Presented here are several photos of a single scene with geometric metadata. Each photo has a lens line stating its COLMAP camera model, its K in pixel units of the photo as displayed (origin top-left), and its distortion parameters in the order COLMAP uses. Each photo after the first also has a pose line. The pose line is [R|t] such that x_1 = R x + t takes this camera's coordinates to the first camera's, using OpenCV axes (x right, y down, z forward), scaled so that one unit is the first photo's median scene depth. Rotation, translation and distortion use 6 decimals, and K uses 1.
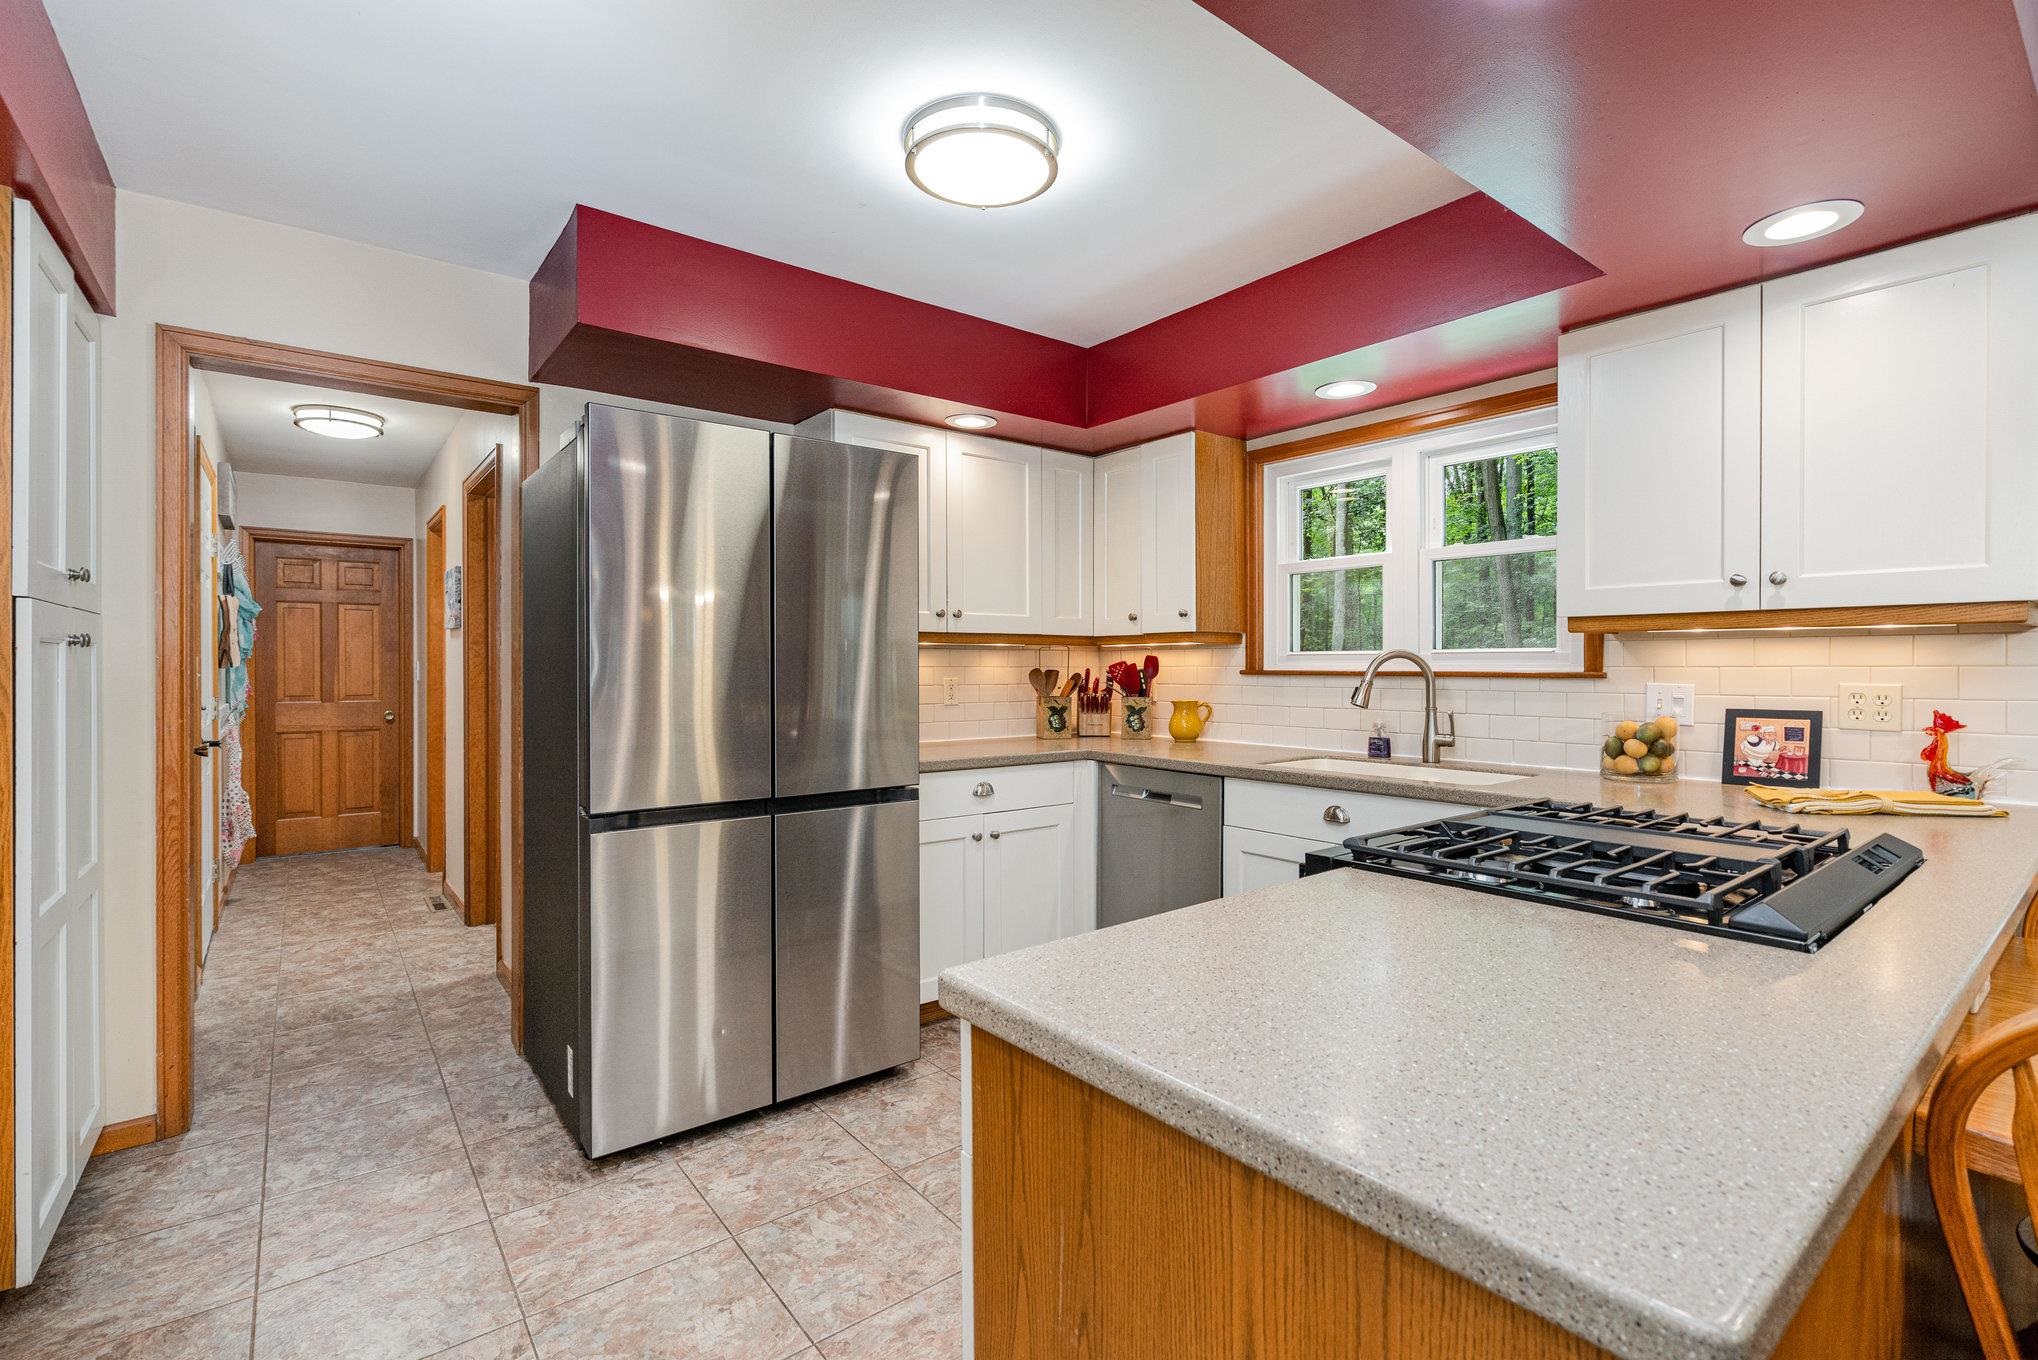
lens RADIAL K [[918.9, 0, 1047.6], [0, 918.9, 676.9], [0, 0, 1]] dist [-0.002860, -0.001328]
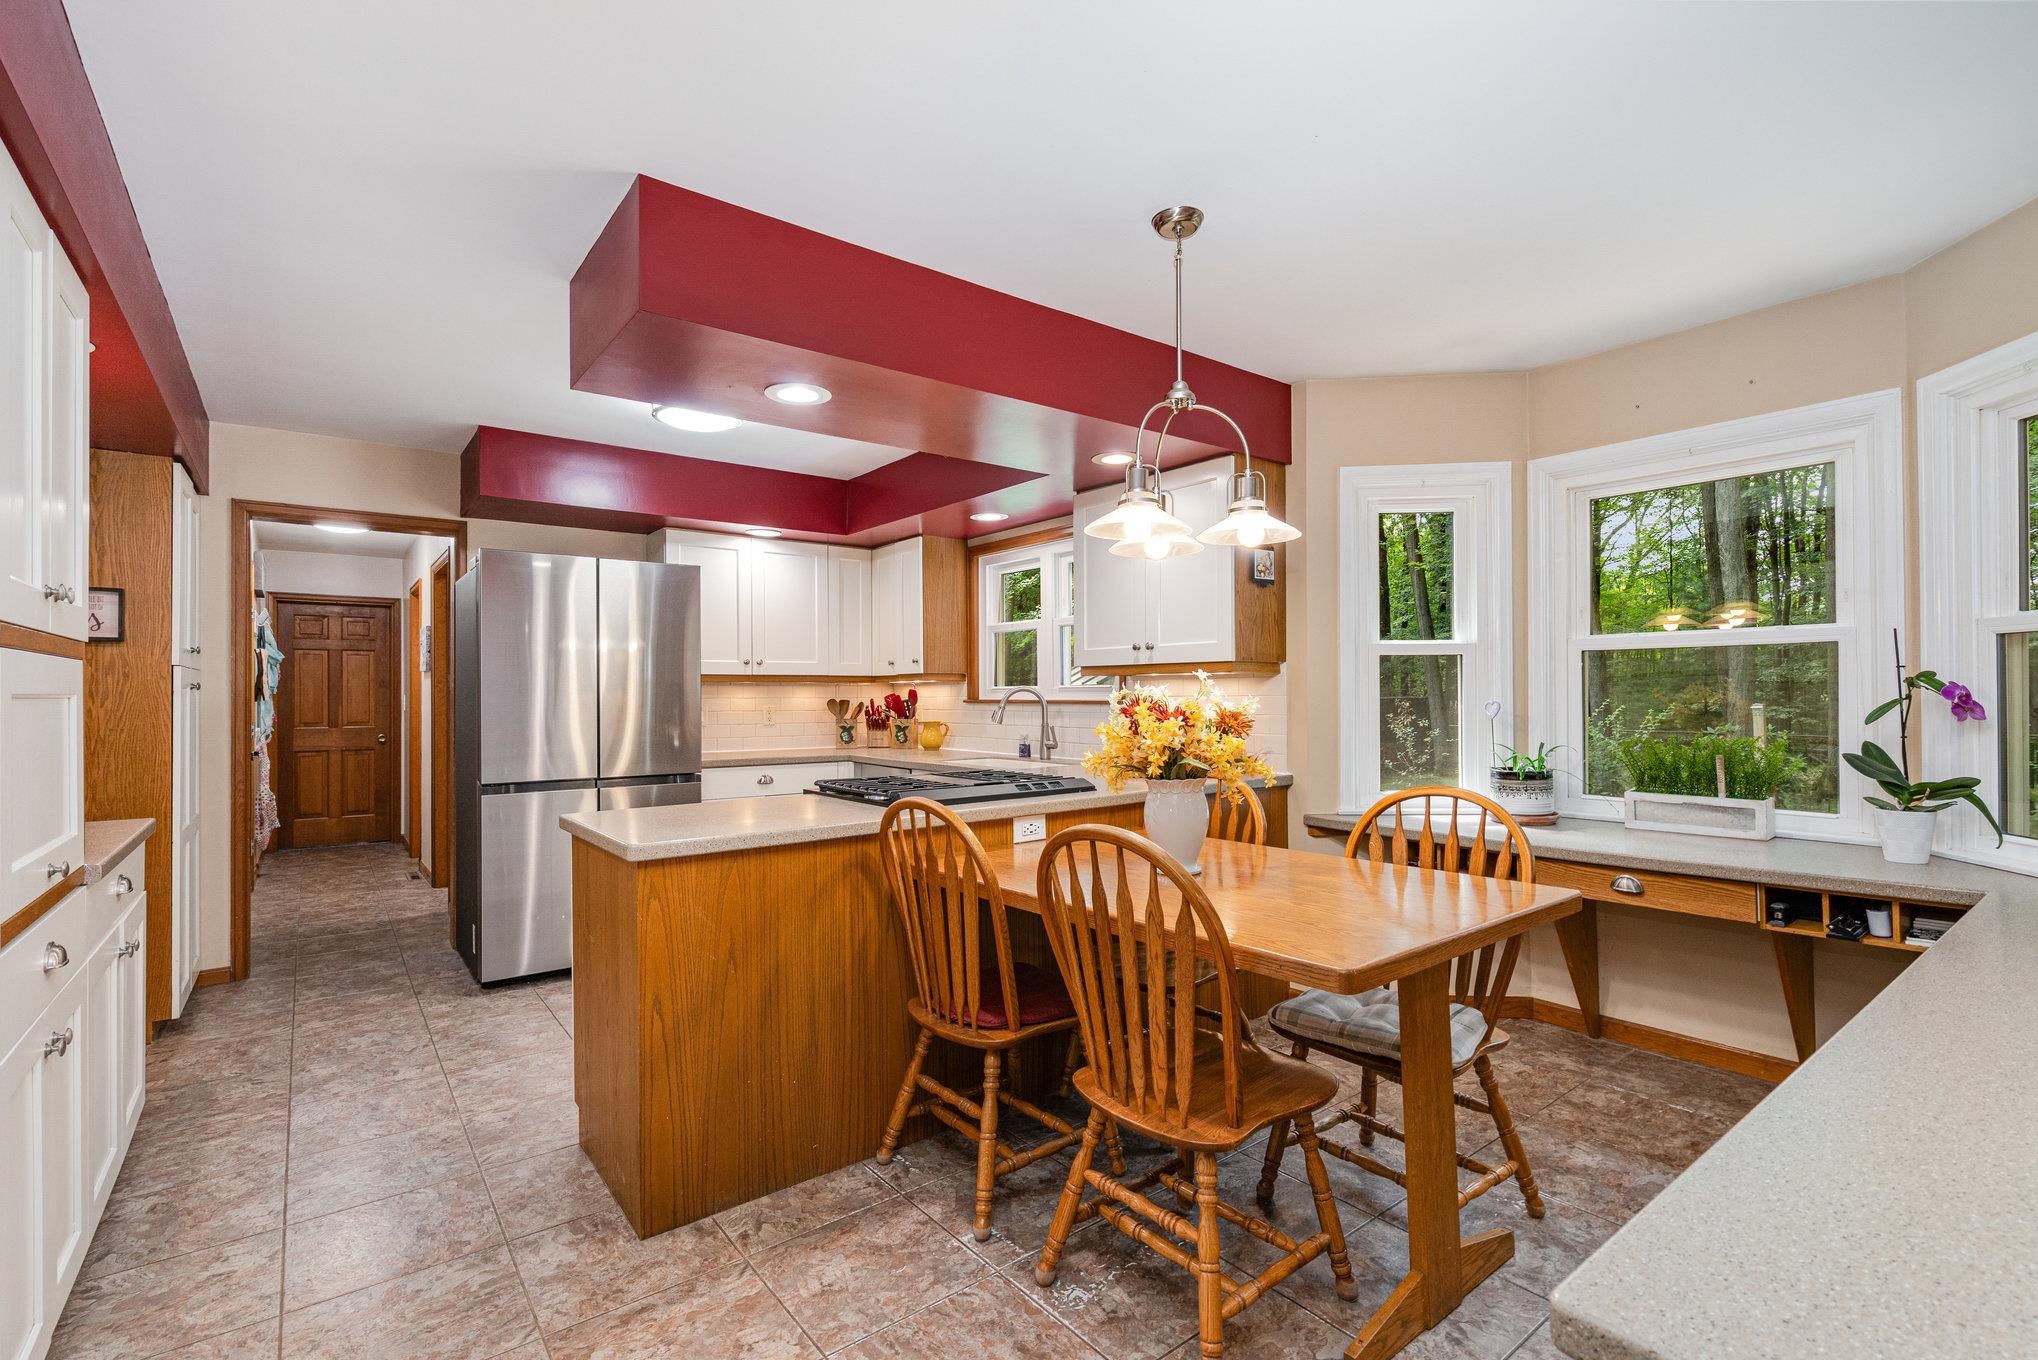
lens RADIAL K [[918.9, 0, 1039.7], [0, 918.9, 698.5], [0, 0, 1]] dist [-0.002860, -0.001328]
pose [[0.999935, -0.004414, -0.010523, 0.360960], [0.004323, 0.999953, -0.008625, 0.004101], [0.010560, 0.008579, 0.999907, -0.454783]]
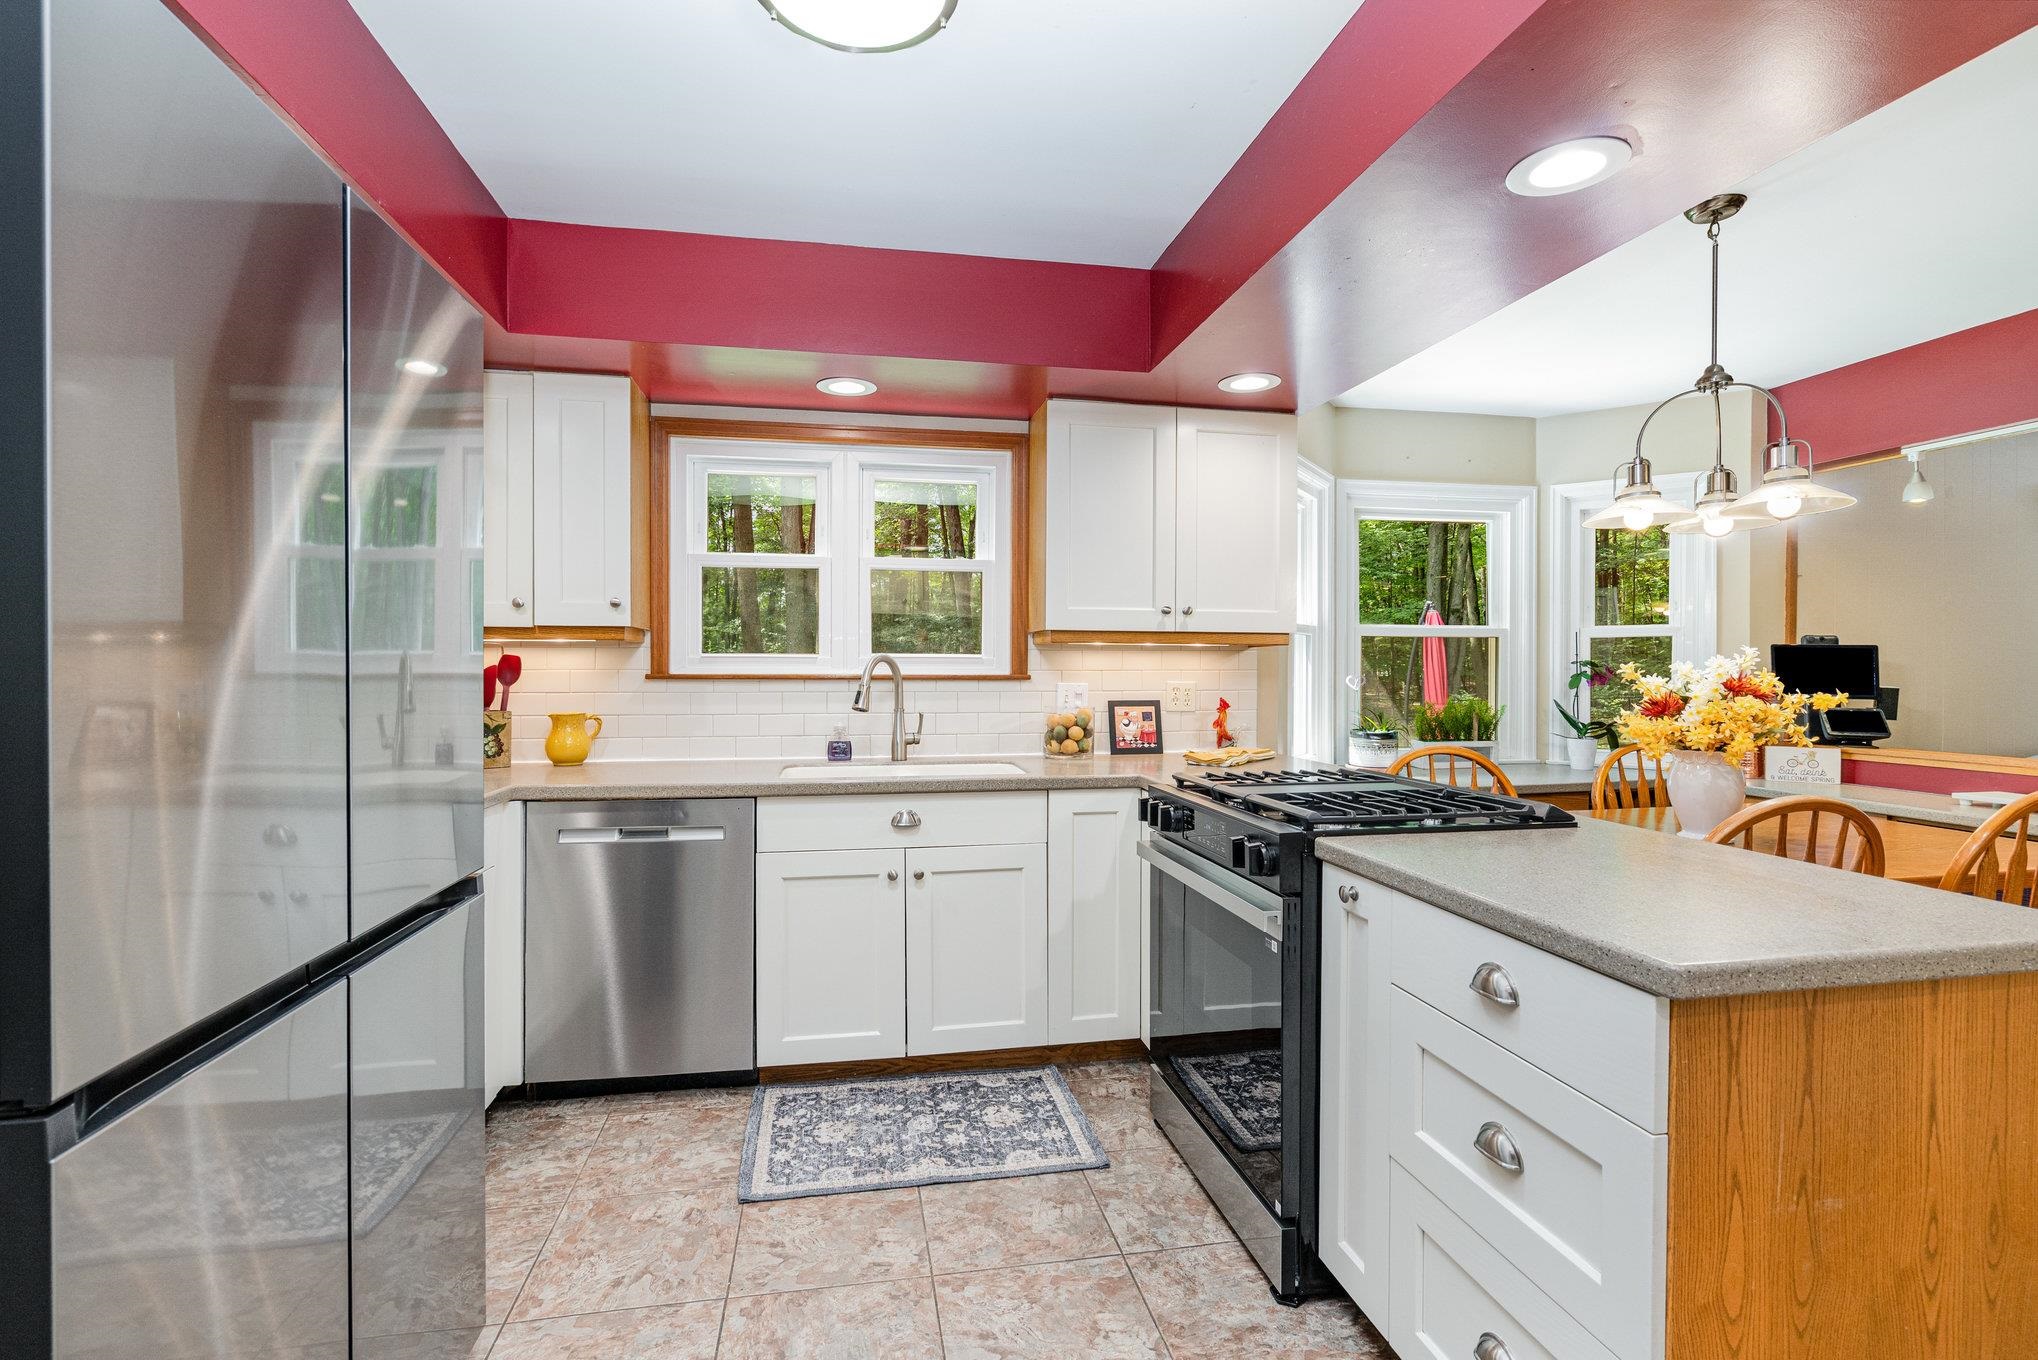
lens RADIAL K [[918.9, 0, 1016.0], [0, 918.9, 668.0], [0, 0, 1]] dist [-0.002860, -0.001328]
pose [[0.488067, 0.001000, 0.872806, -0.376683], [0.008272, 0.999949, -0.005772, -0.005433], [-0.872767, 0.010037, 0.488034, 0.308952]]
